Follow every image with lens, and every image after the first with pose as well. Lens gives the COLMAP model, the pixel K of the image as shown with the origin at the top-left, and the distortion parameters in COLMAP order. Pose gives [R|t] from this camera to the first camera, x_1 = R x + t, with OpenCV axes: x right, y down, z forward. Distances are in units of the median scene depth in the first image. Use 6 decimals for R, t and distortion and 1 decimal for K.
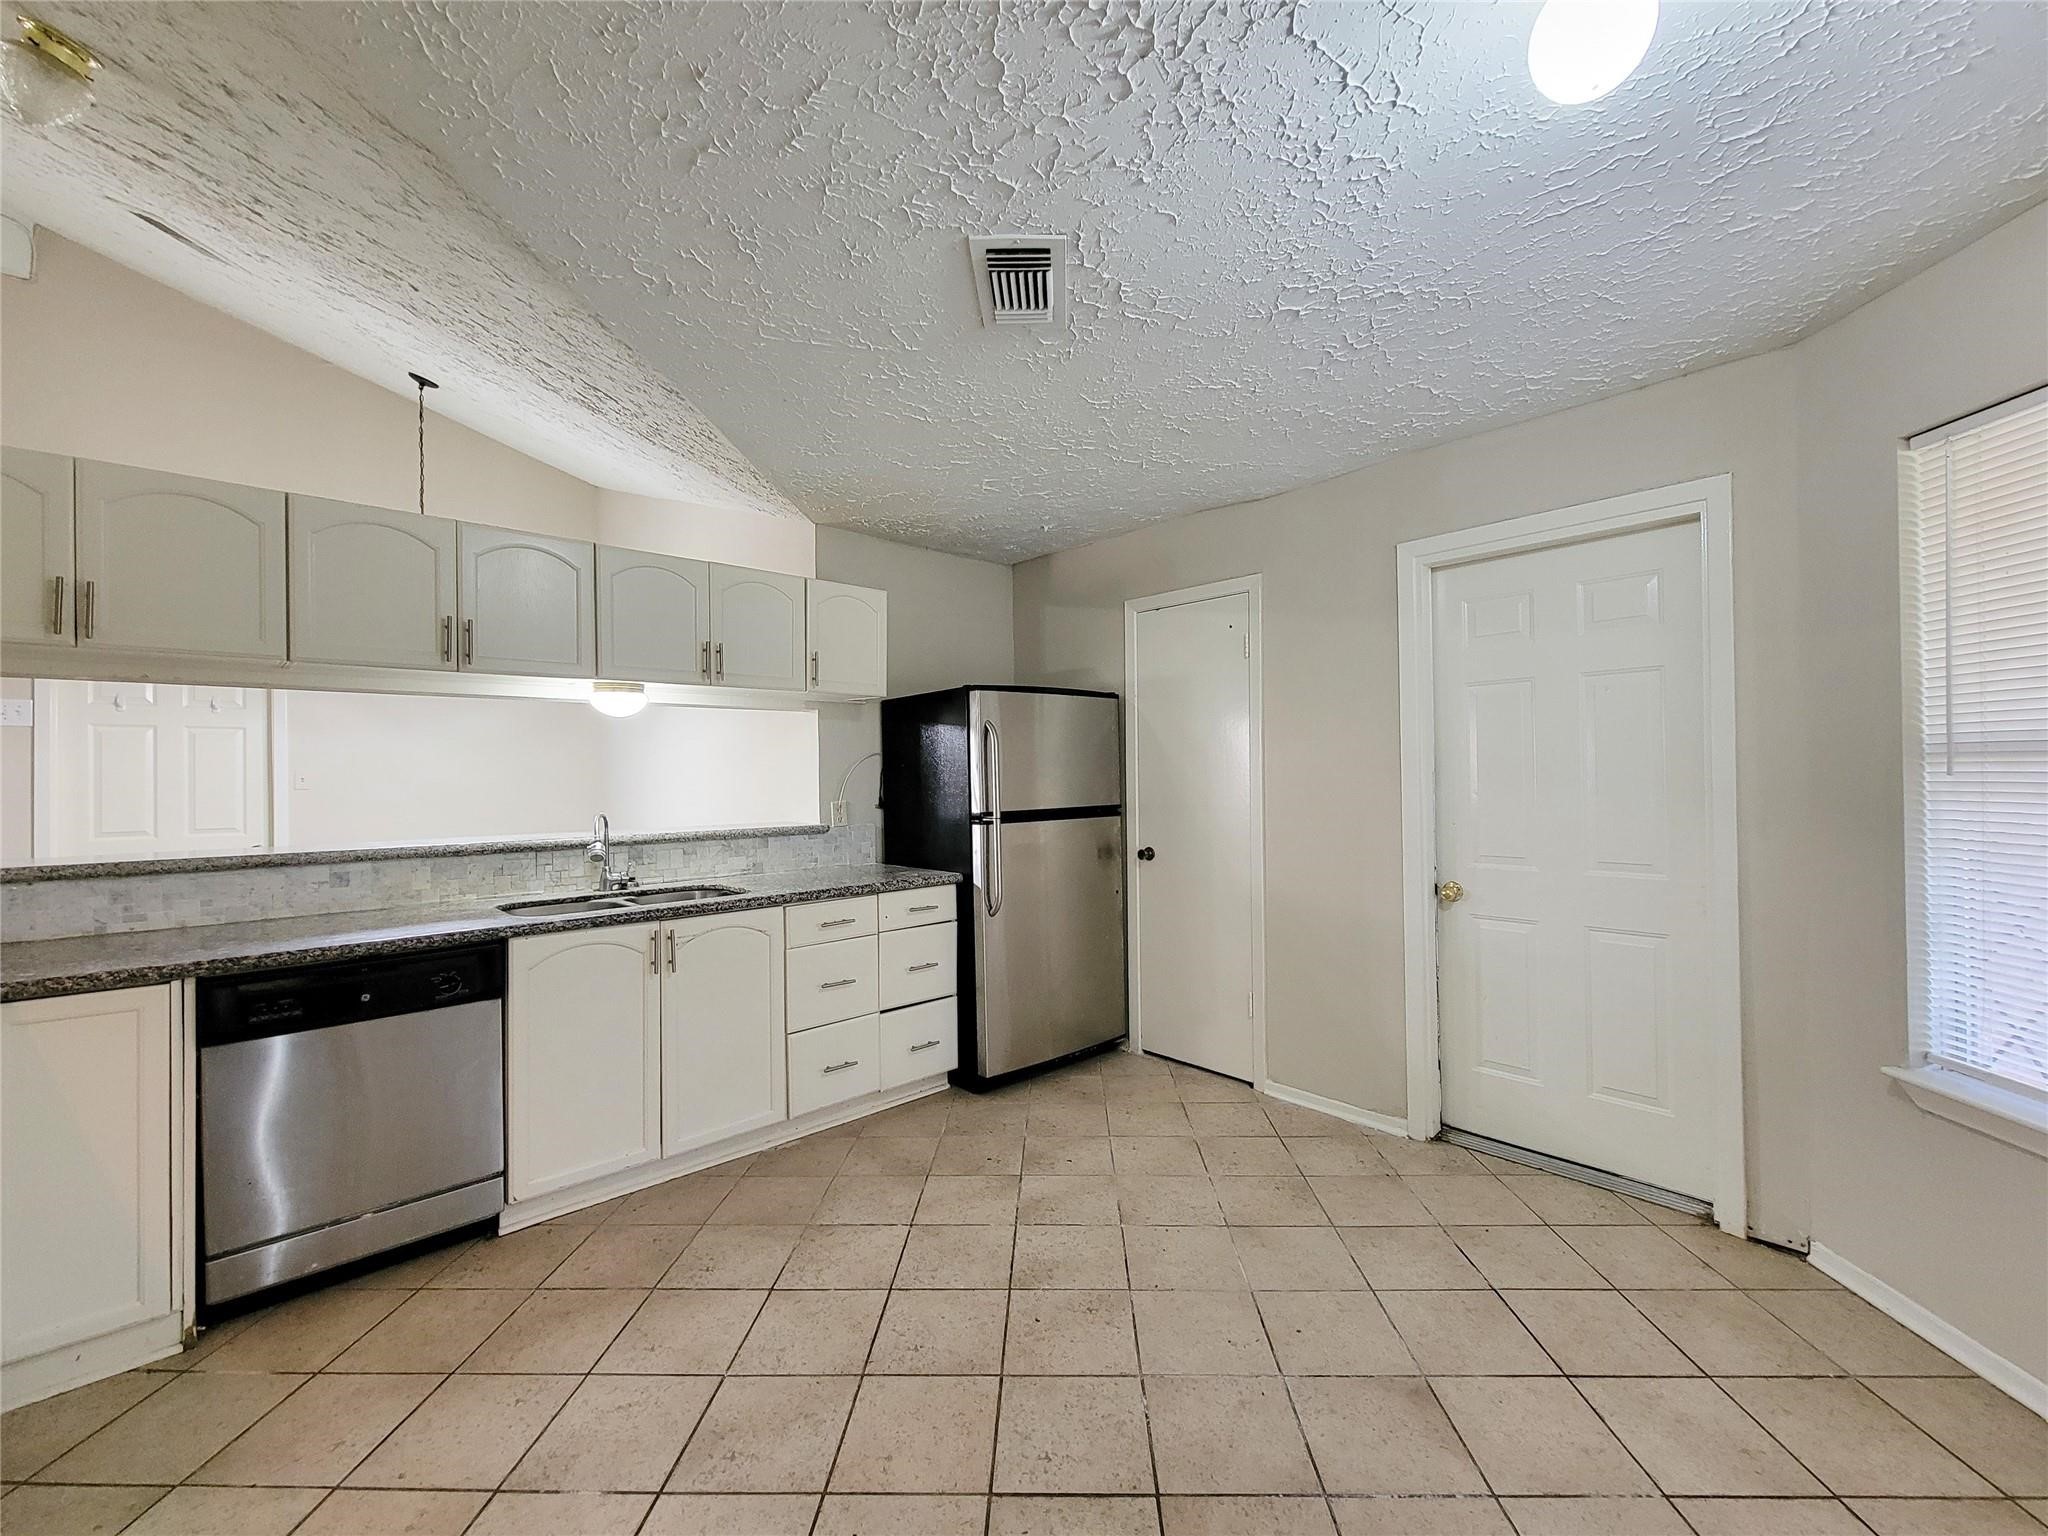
lens RADIAL K [[830.9, 0, 1019.0], [0, 830.9, 772.3], [0, 0, 1]] dist [-0.000224, -0.001522]
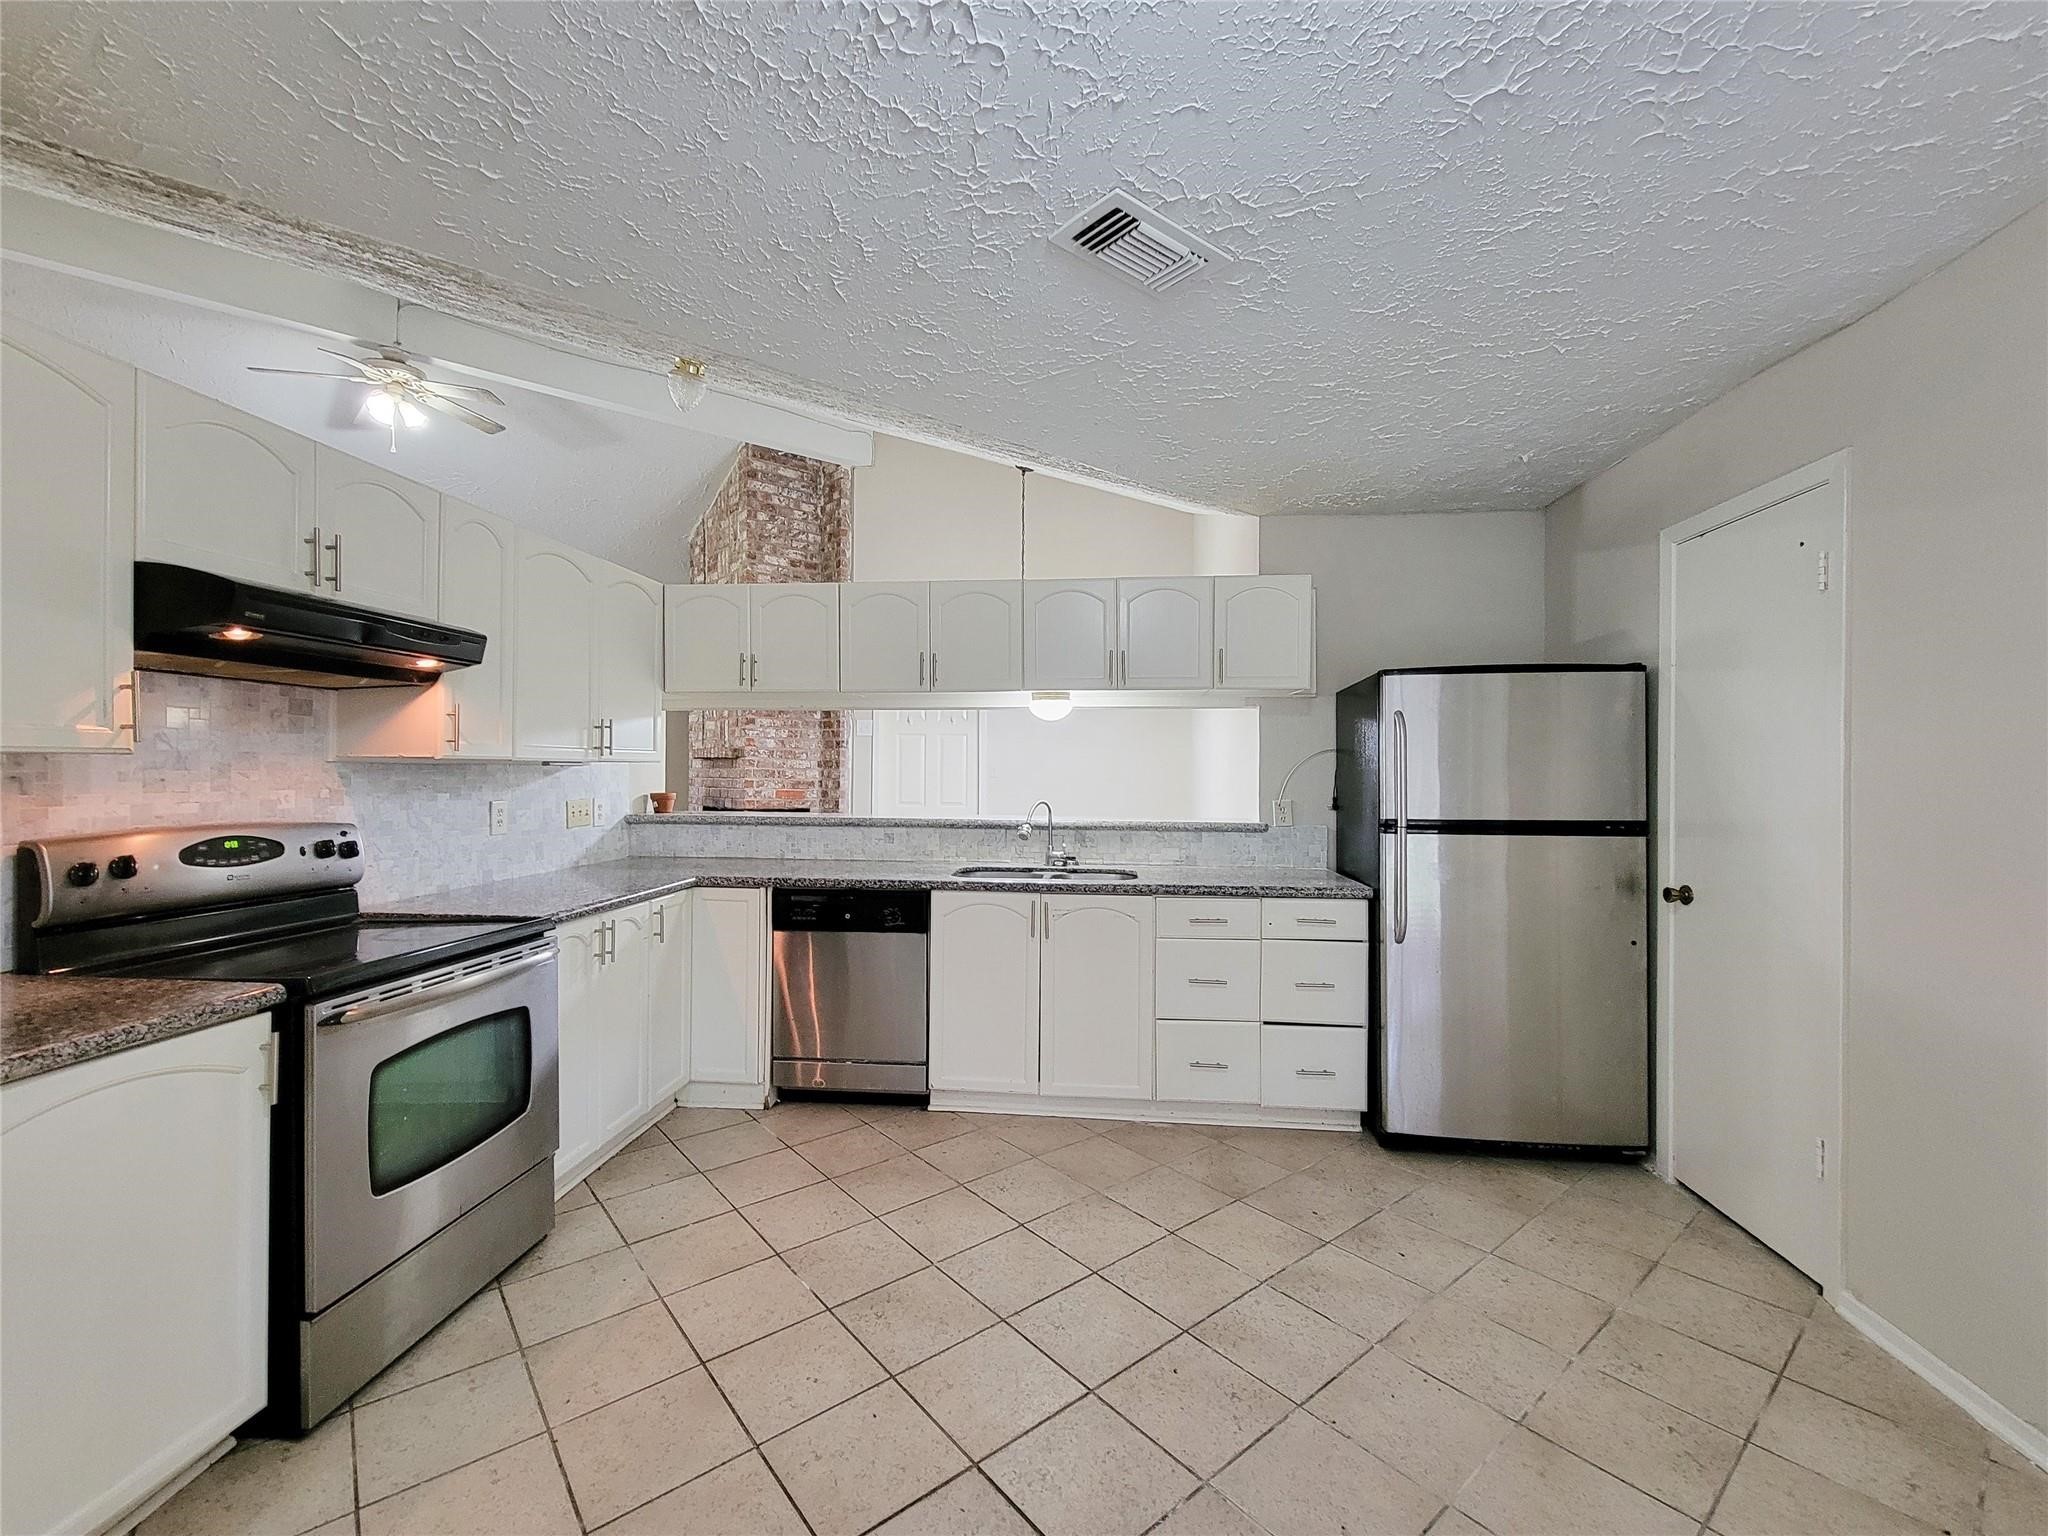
lens RADIAL K [[830.9, 0, 1019.0], [0, 830.9, 772.3], [0, 0, 1]] dist [-0.000224, -0.001522]
pose [[0.665170, 0.015914, -0.746522, 0.369666], [-0.011958, 0.999872, 0.010660, -0.004550], [0.746596, 0.001836, 0.665275, 0.167256]]
